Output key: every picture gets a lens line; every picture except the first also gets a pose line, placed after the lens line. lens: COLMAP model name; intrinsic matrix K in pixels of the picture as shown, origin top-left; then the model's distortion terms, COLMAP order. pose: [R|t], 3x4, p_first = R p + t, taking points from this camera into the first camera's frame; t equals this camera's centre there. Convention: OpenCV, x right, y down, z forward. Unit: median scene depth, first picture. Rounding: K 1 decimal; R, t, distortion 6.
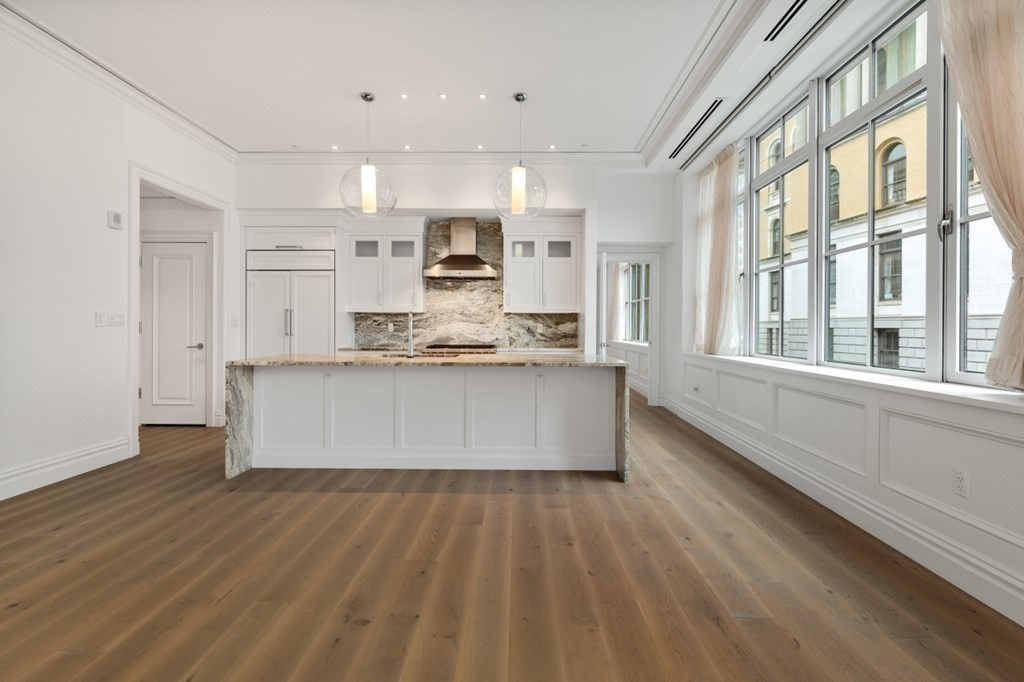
lens RADIAL K [[464.9, 0, 510.8], [0, 464.9, 330.3], [0, 0, 1]] dist [0.001418, 0.000047]
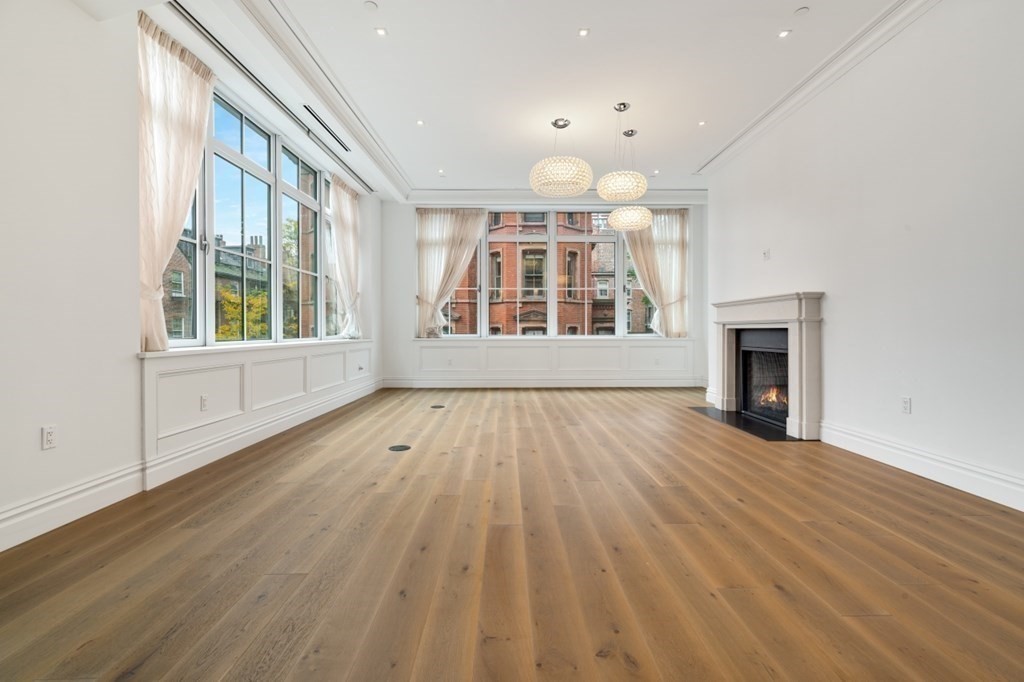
lens RADIAL K [[464.9, 0, 510.8], [0, 464.9, 330.3], [0, 0, 1]] dist [0.001418, 0.000047]
pose [[-0.999699, -0.000446, -0.024511, -0.042584], [-0.000583, 0.999984, 0.005584, 0.024233], [0.024509, 0.005596, -0.999684, 0.536963]]
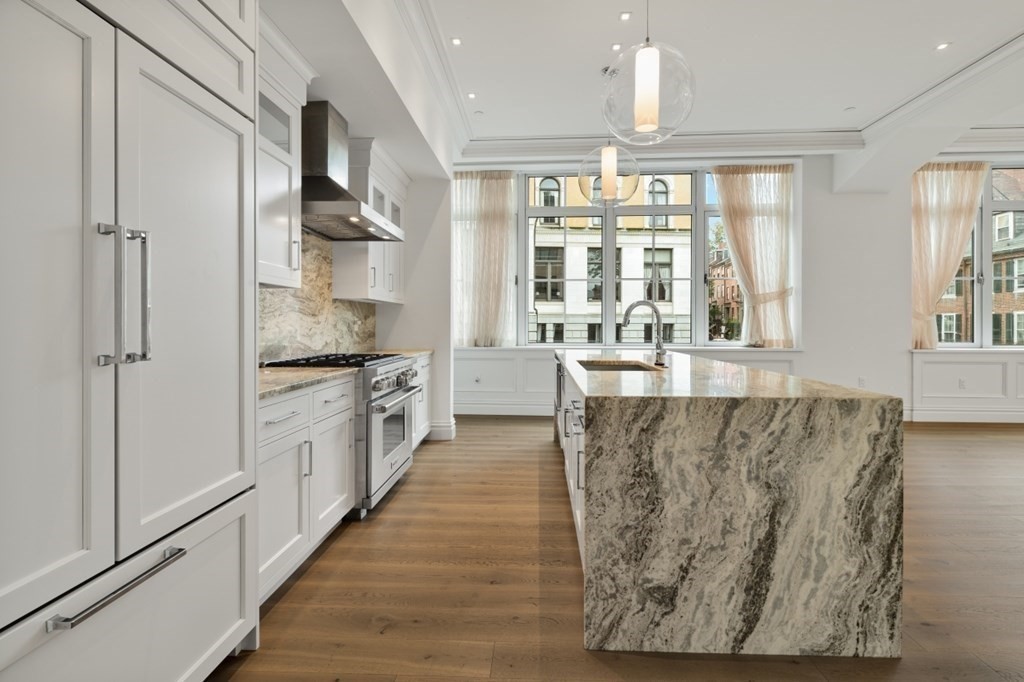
lens RADIAL K [[473.4, 0, 515.2], [0, 473.4, 328.6], [0, 0, 1]] dist [0.003974, 0.000784]
pose [[0.033090, -0.012892, 0.999369, -0.642500], [0.004490, 0.999909, 0.012751, -0.006565], [-0.999442, 0.004065, 0.033144, 0.803046]]
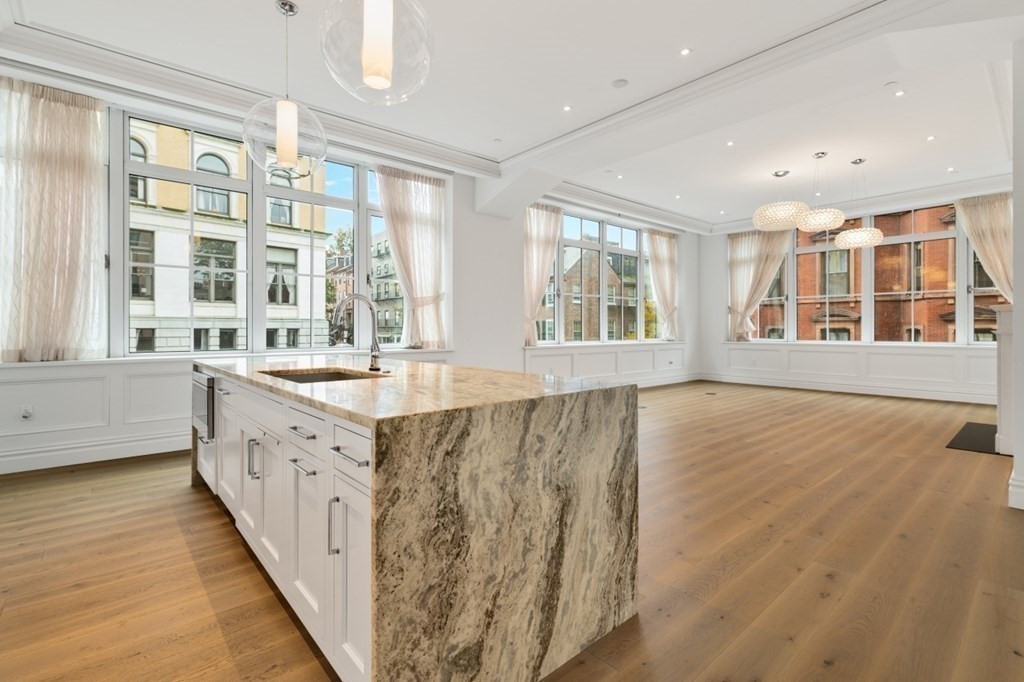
lens RADIAL K [[473.4, 0, 515.2], [0, 473.4, 328.6], [0, 0, 1]] dist [0.003974, 0.000784]
pose [[-0.669372, -0.001023, 0.742927, -0.538758], [0.003183, 0.999986, 0.004244, 0.000075], [-0.742921, 0.005206, -0.669359, 0.858599]]
